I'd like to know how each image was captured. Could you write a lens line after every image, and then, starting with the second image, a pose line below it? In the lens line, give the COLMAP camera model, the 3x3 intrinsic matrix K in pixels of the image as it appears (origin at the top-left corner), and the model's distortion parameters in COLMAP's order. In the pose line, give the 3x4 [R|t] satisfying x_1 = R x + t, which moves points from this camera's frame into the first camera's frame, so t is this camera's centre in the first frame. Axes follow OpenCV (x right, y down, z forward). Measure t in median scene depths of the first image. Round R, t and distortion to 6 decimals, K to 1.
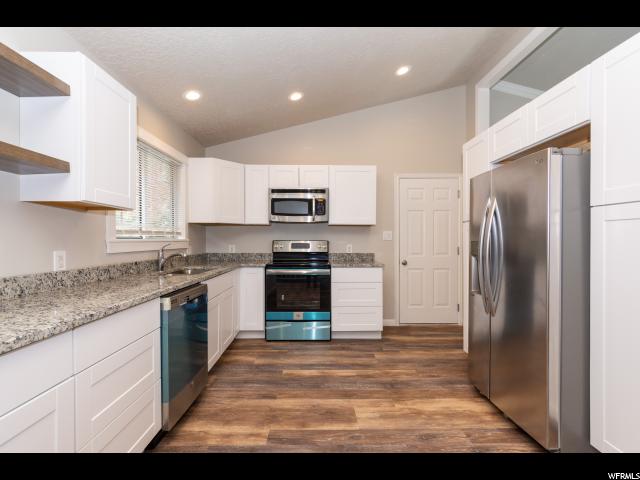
lens RADIAL K [[299.9, 0, 318.4], [0, 299.9, 241.4], [0, 0, 1]] dist [0.016727, -0.000984]
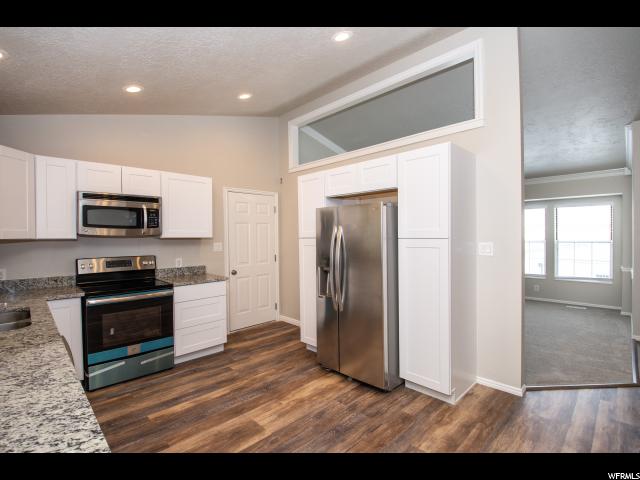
lens RADIAL K [[308.8, 0, 314.7], [0, 308.8, 237.7], [0, 0, 1]] dist [-0.010540, -0.000853]
pose [[0.725168, -0.014604, 0.688417, -0.286322], [0.014672, 0.999876, 0.005757, -0.060742], [-0.688415, 0.005926, 0.725293, 0.030330]]
